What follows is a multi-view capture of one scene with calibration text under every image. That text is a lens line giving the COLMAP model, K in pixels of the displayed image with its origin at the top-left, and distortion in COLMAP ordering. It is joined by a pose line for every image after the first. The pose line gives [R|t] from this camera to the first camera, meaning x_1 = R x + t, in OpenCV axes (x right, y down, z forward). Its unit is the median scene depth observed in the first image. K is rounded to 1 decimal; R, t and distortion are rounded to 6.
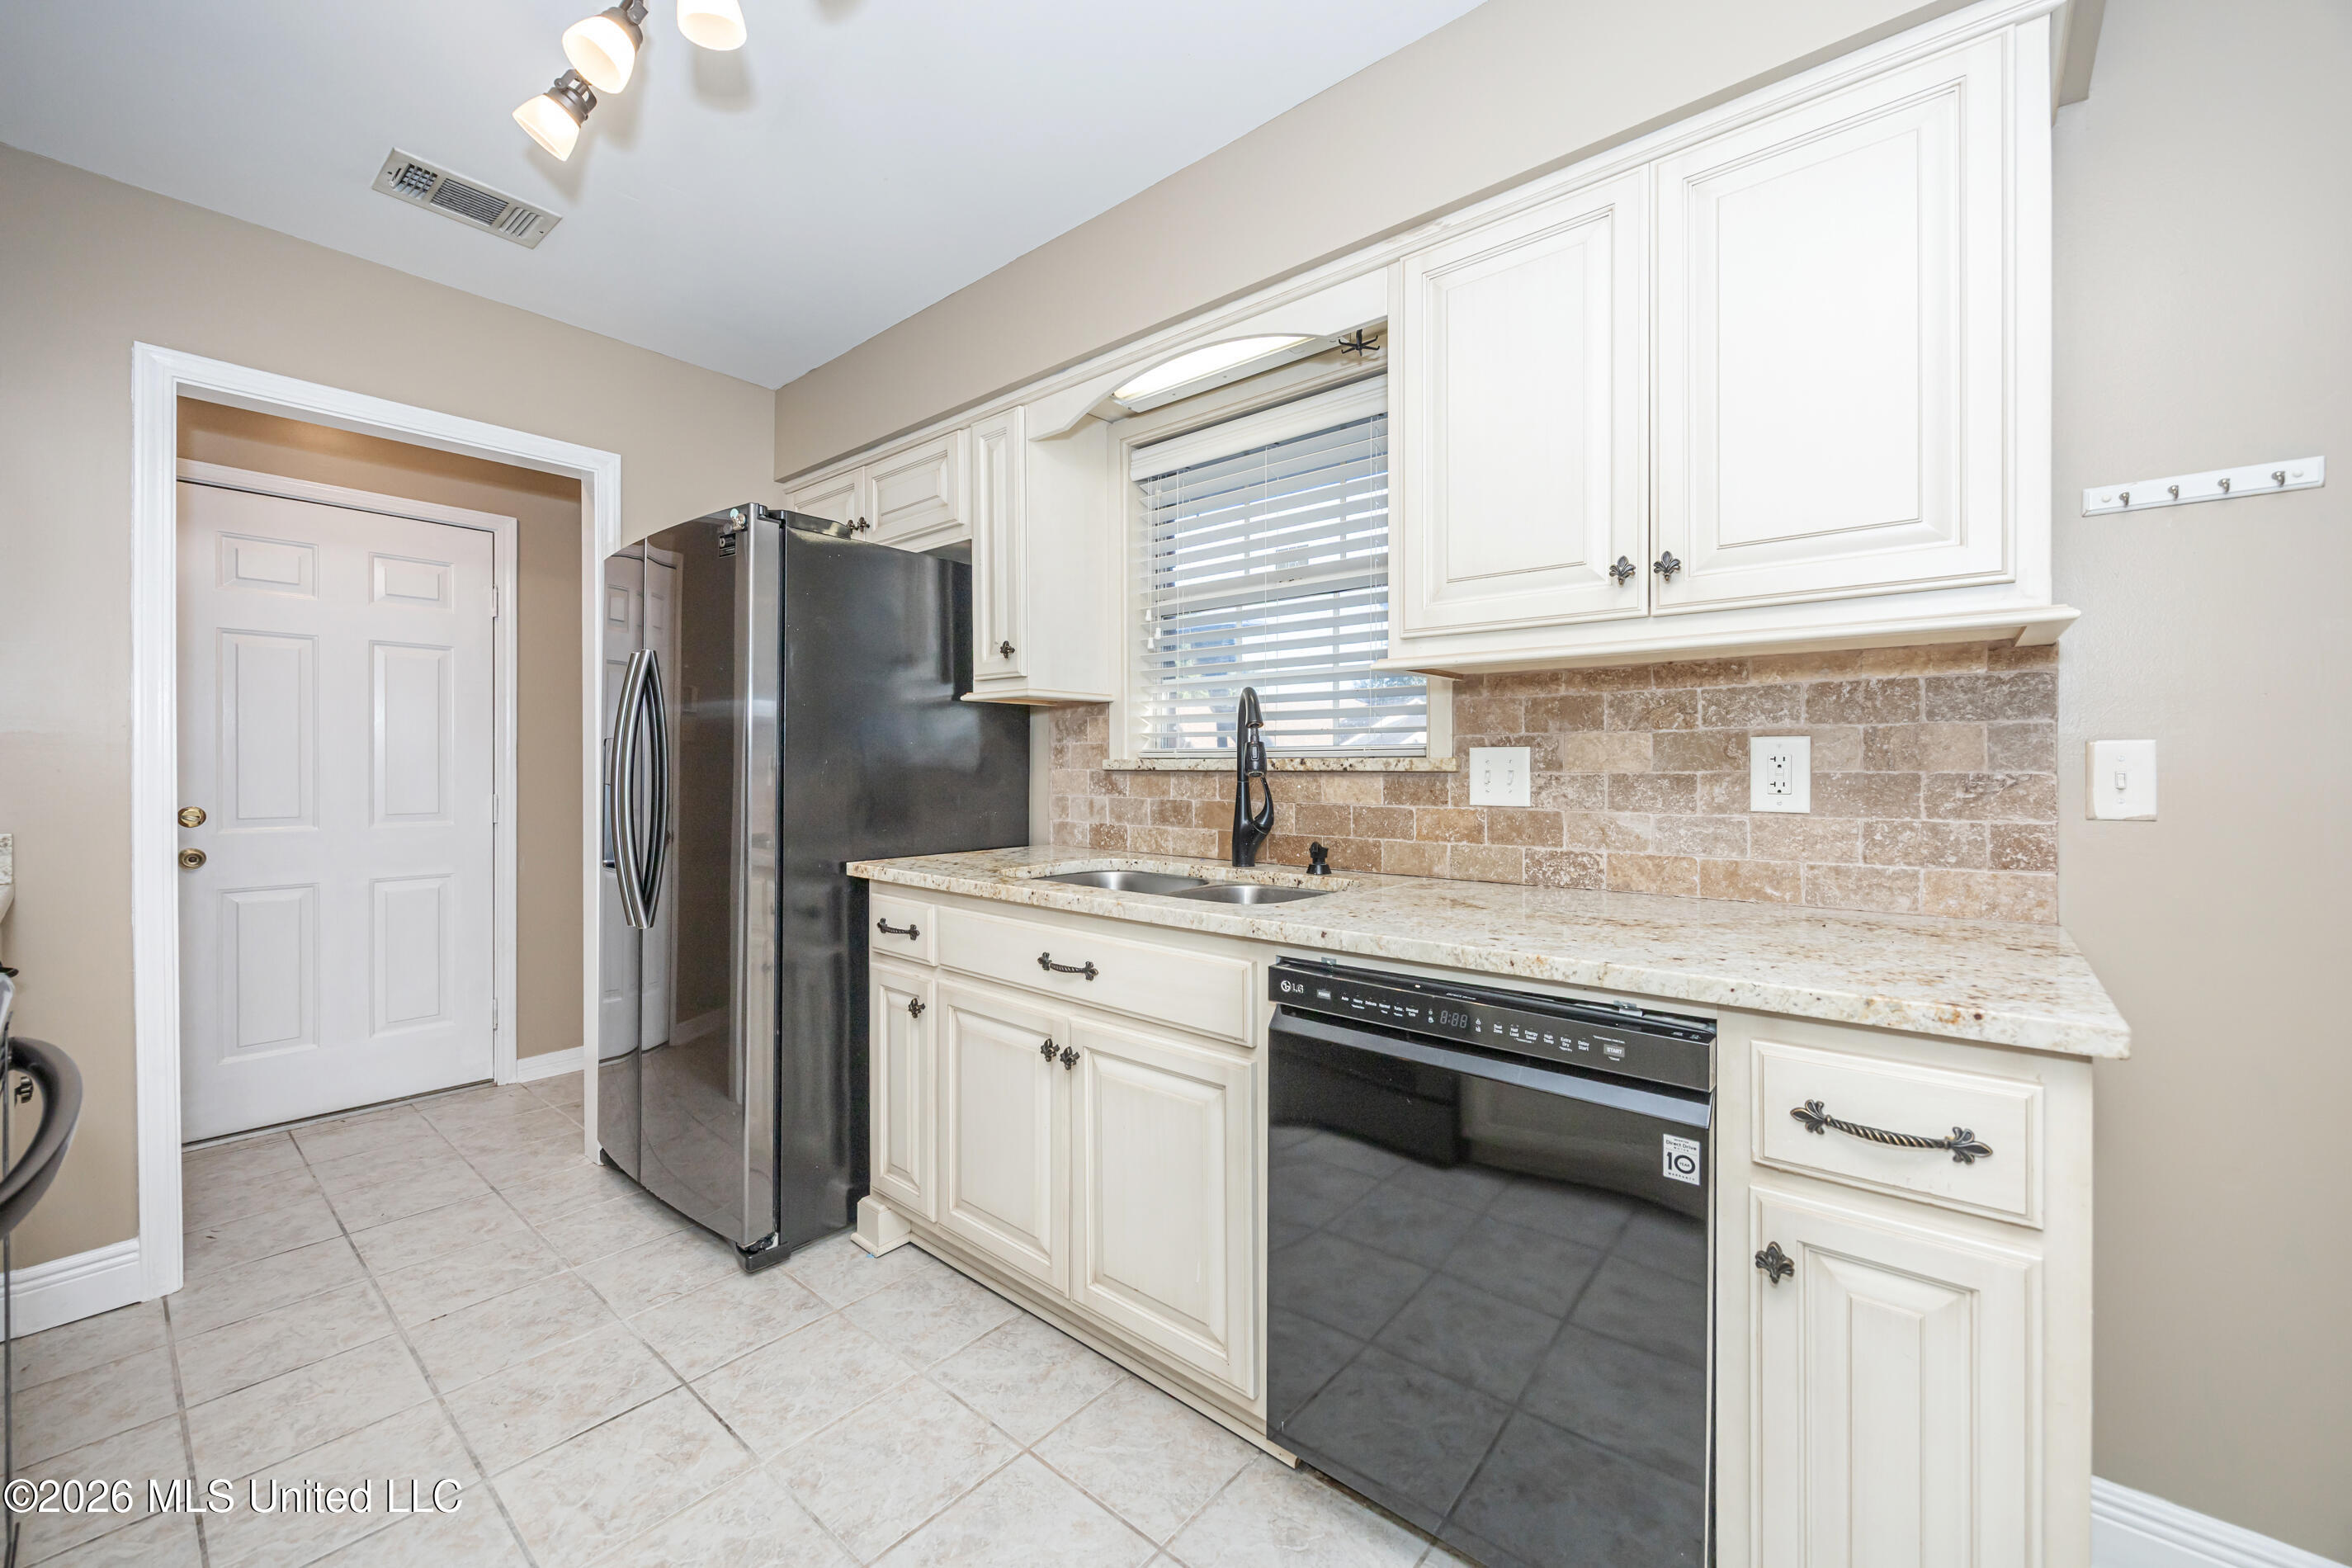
lens RADIAL K [[935.6, 0, 1171.0], [0, 935.6, 765.3], [0, 0, 1]] dist [0.001853, 0.000248]
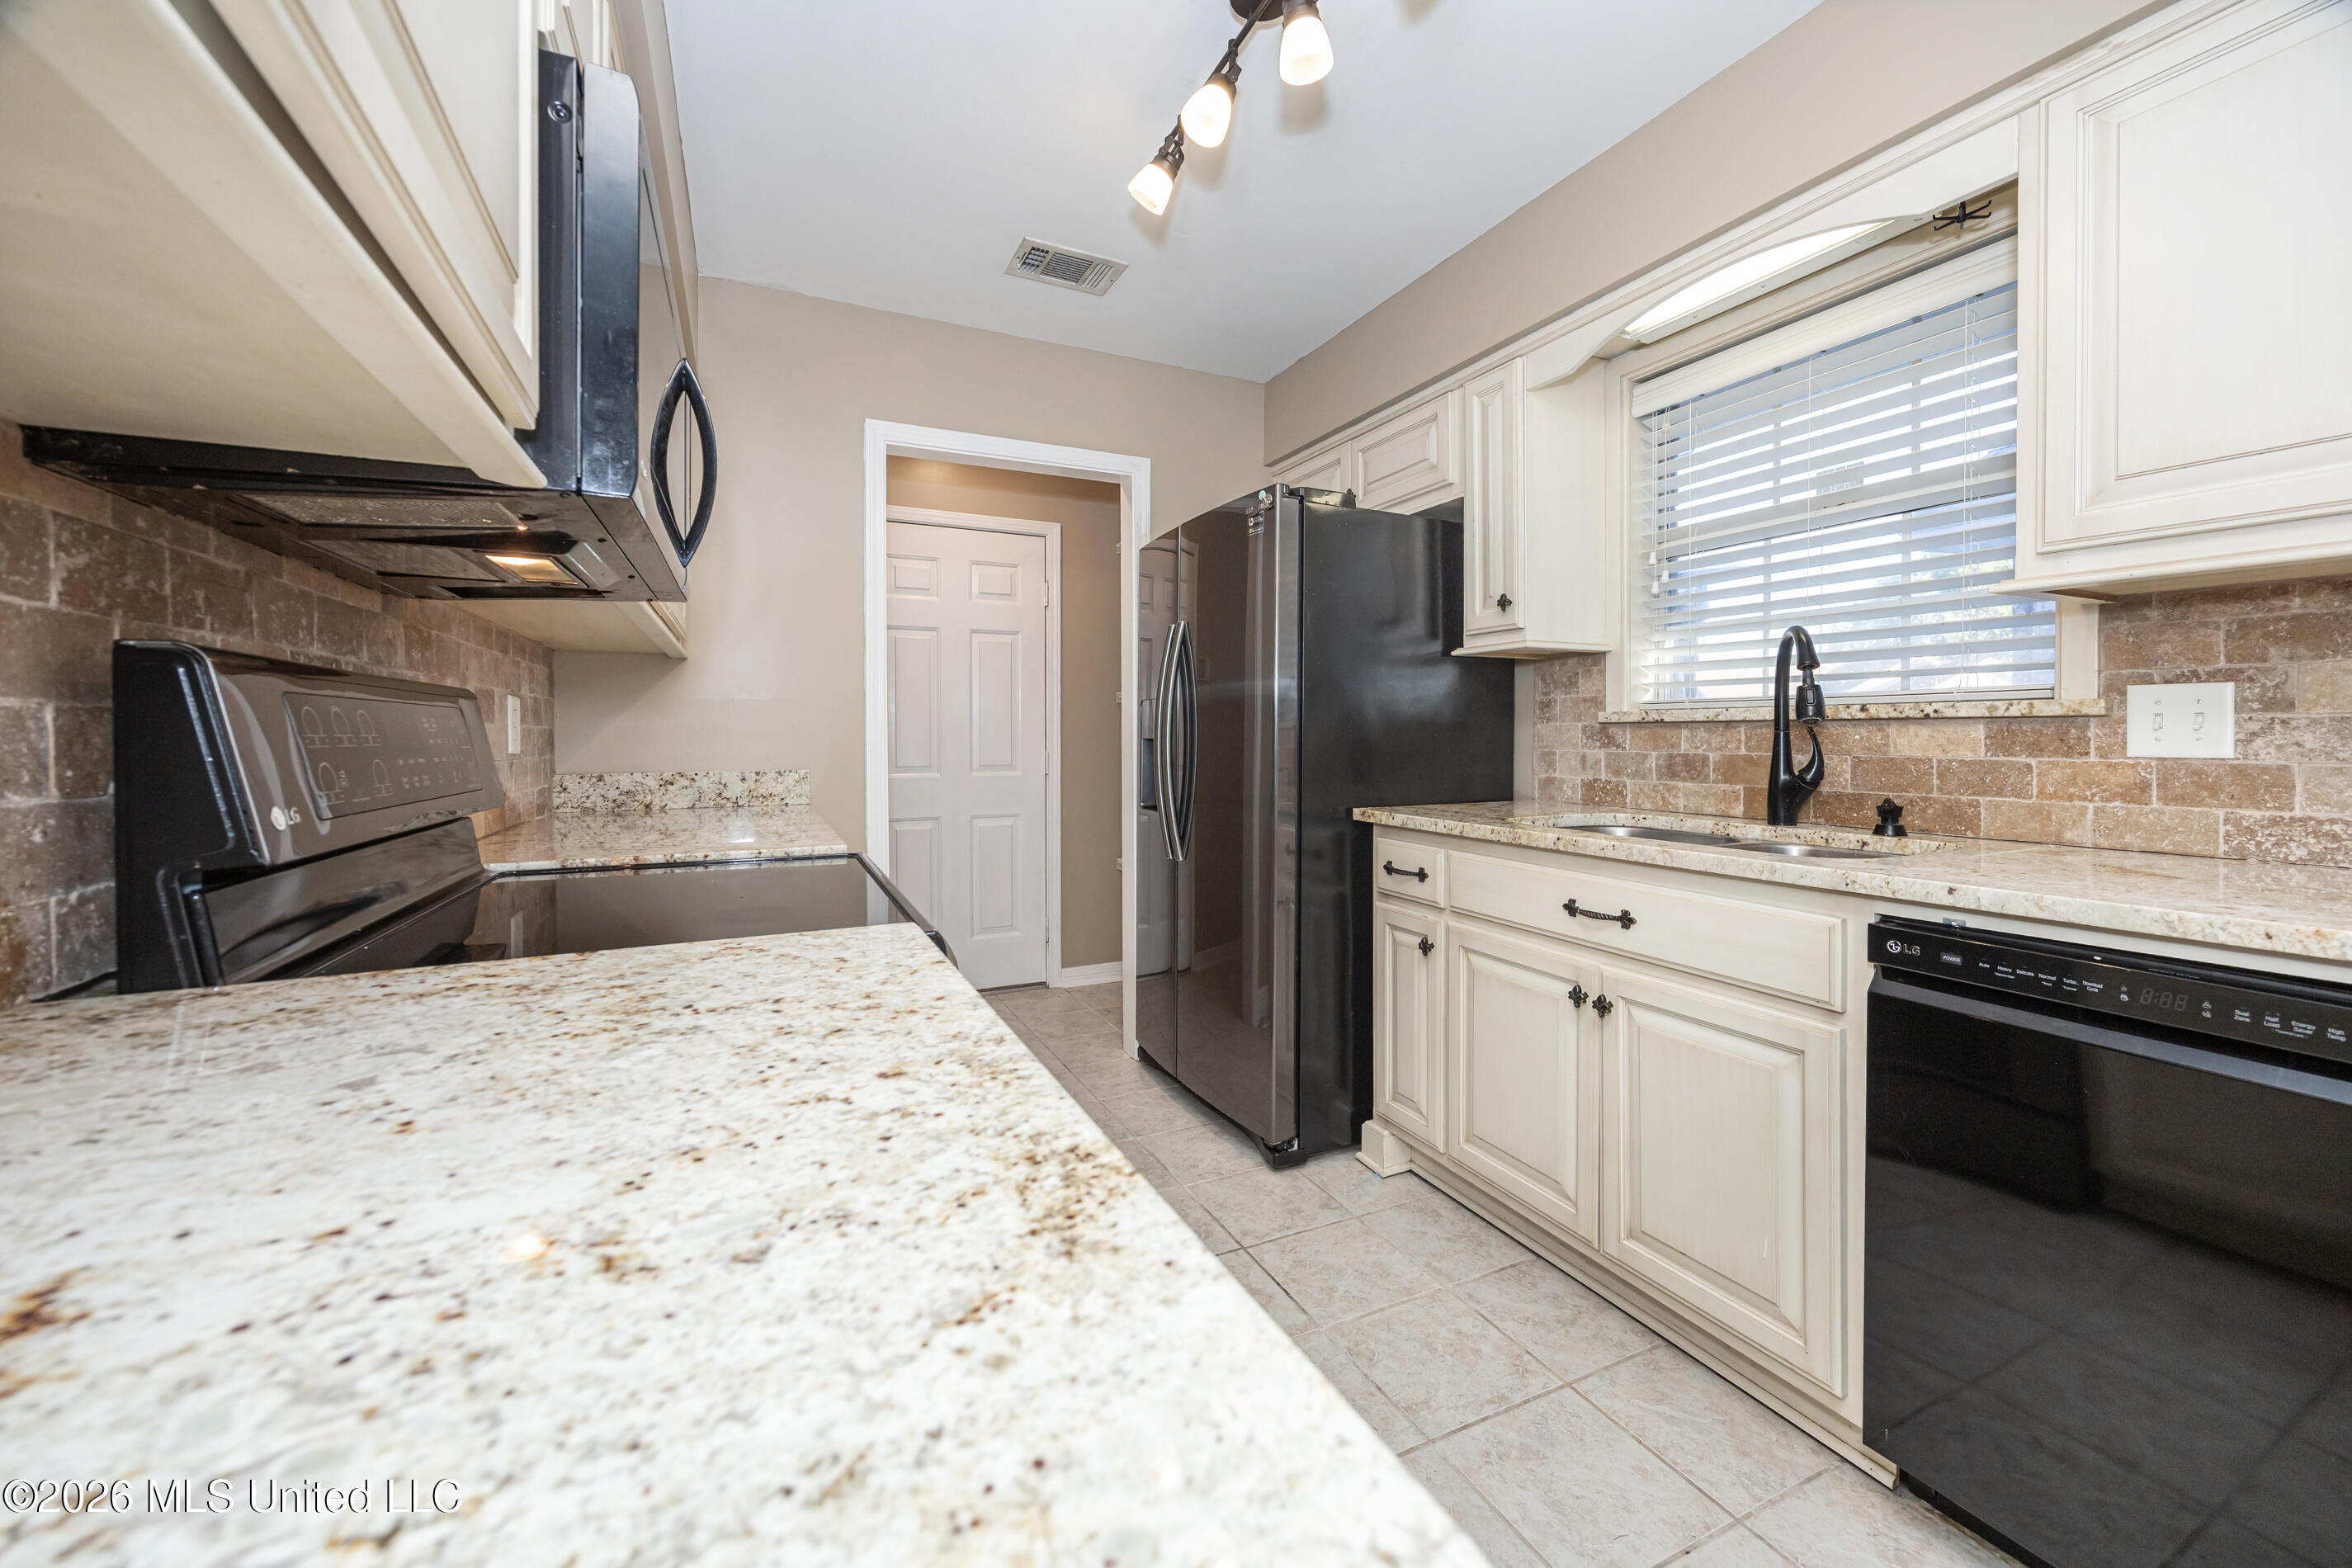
lens RADIAL K [[935.6, 0, 1182.6], [0, 935.6, 738.8], [0, 0, 1]] dist [0.001853, 0.000248]
pose [[0.913502, -0.001480, -0.406832, -0.095826], [0.002646, 0.999994, 0.002304, 0.022979], [0.406827, -0.003181, 0.913500, -0.073031]]
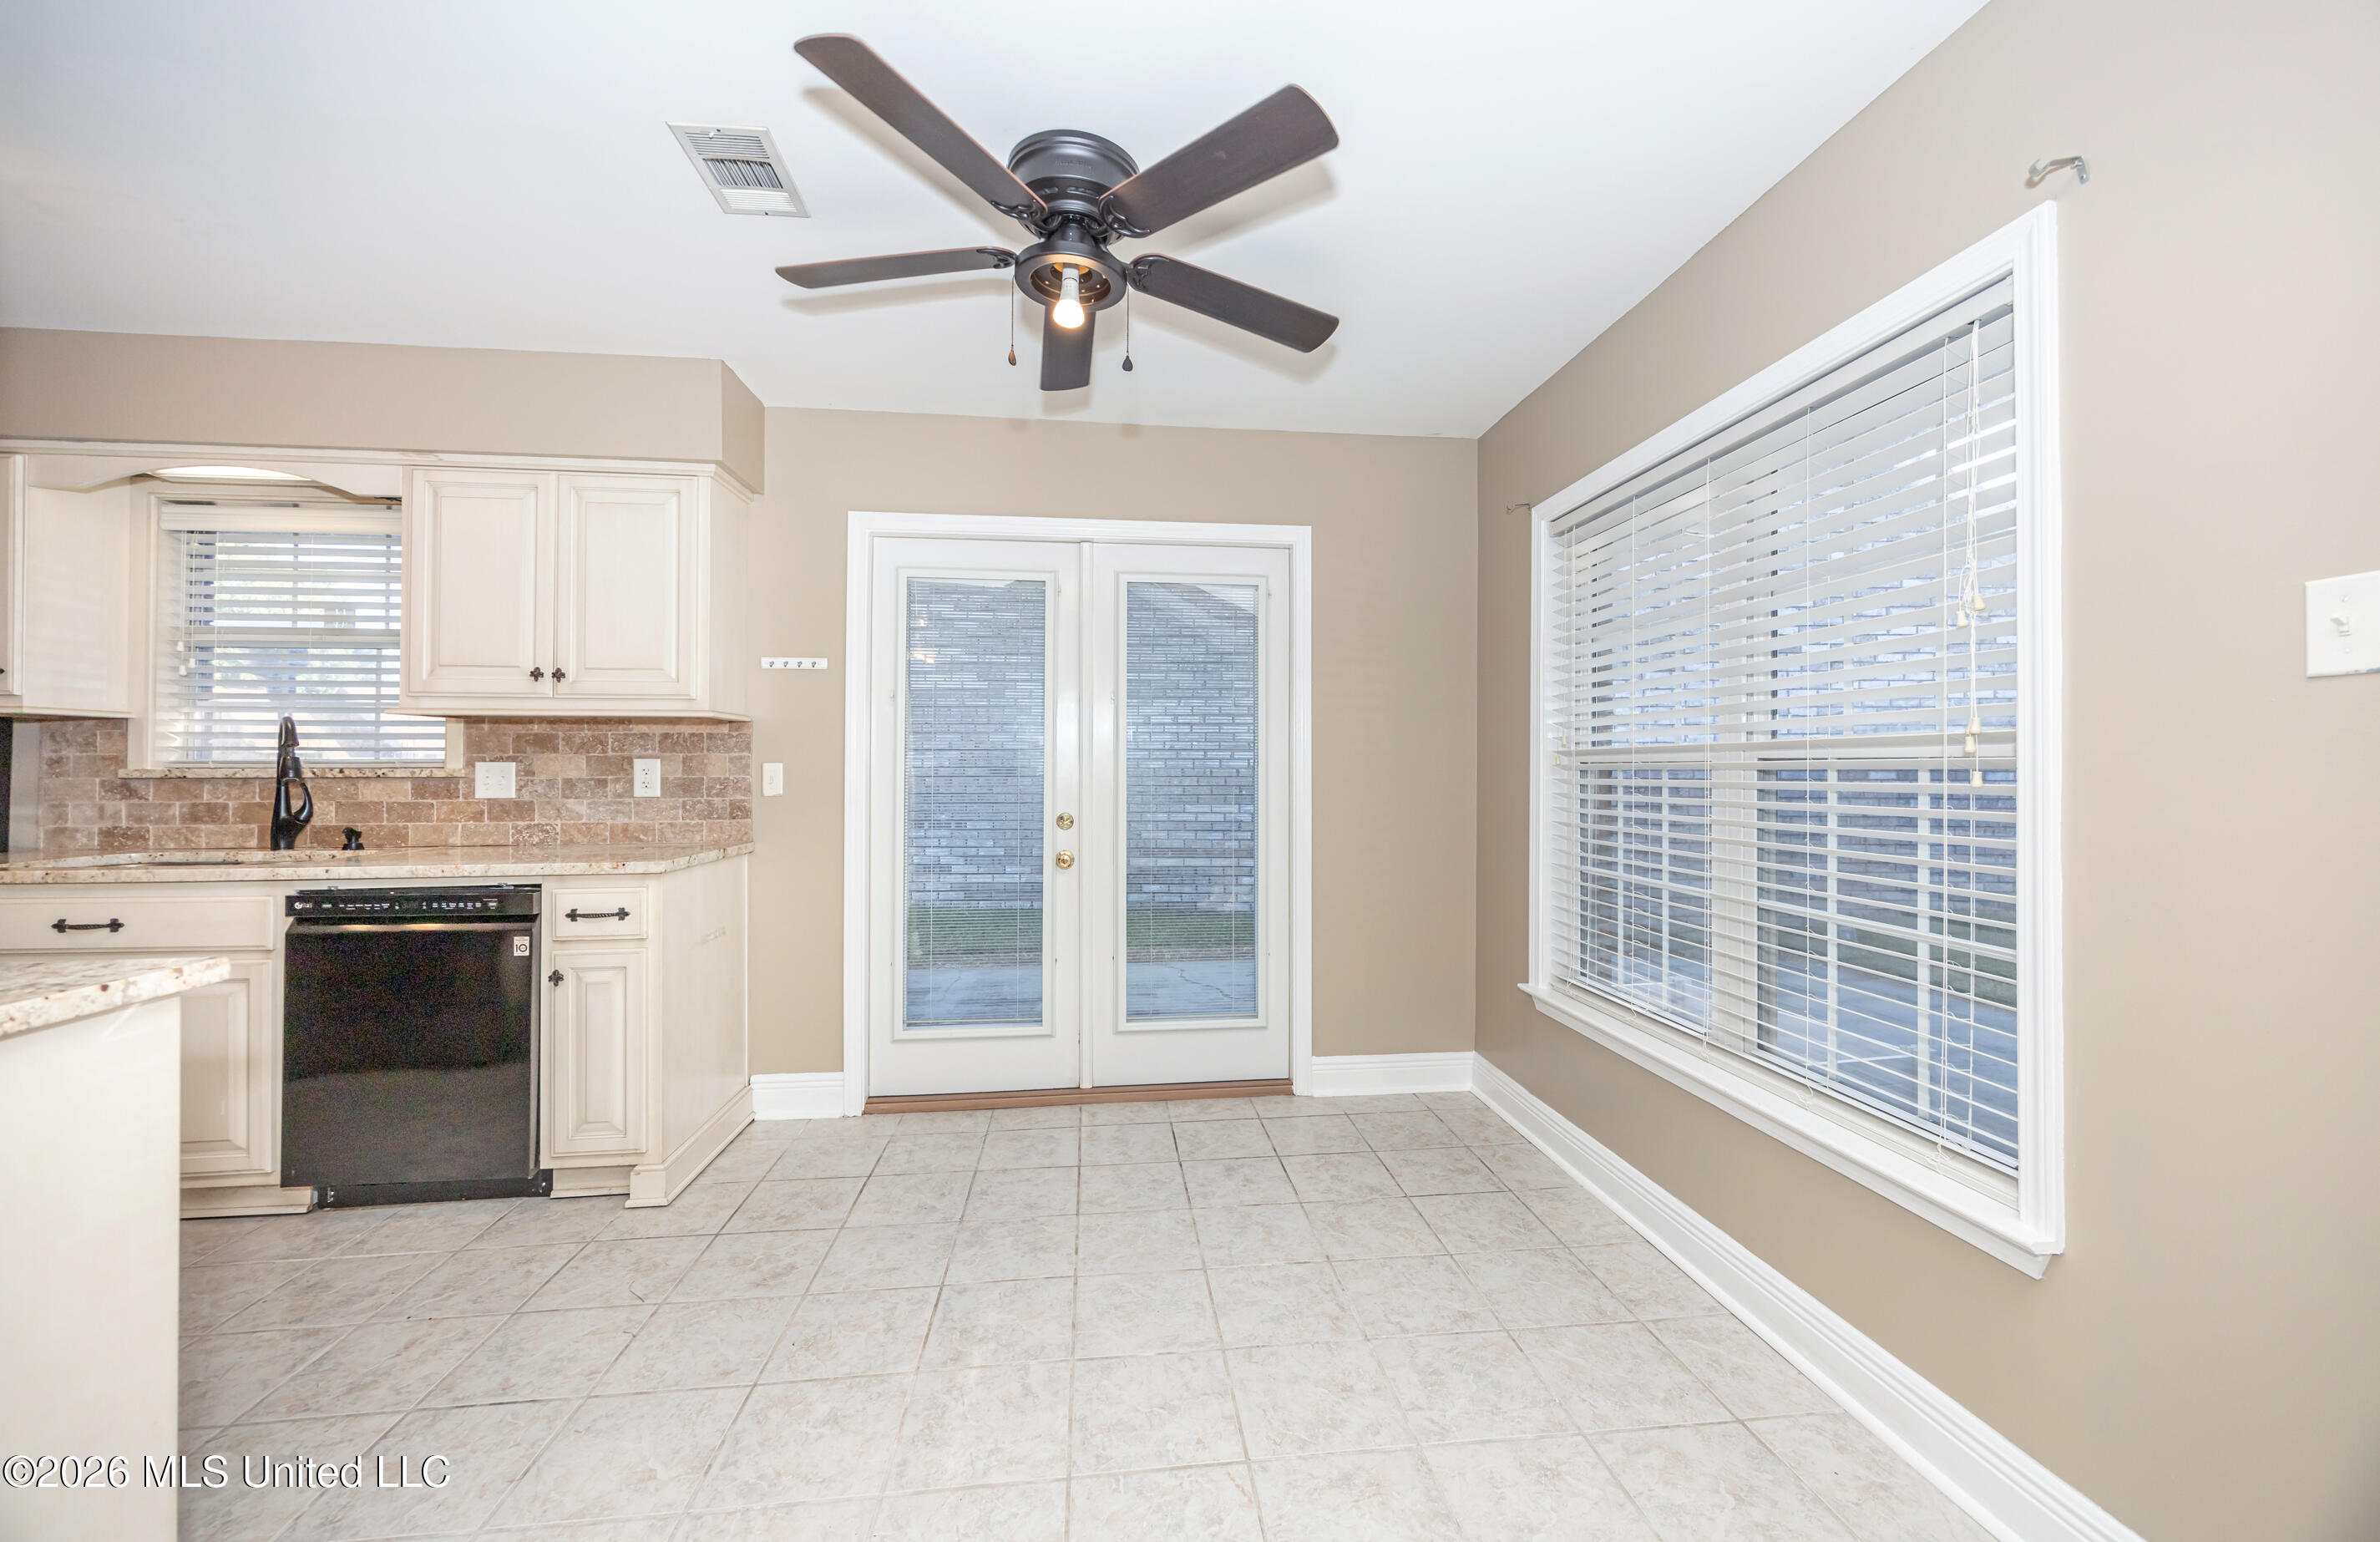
lens RADIAL K [[915.7, 0, 1191.7], [0, 915.7, 759.2], [0, 0, 1]] dist [0.002618, -0.001331]
pose [[0.691155, 0.008577, 0.722656, 0.032209], [0.002686, 0.999892, -0.014436, 0.001429], [-0.722702, 0.011918, 0.691057, -0.952812]]
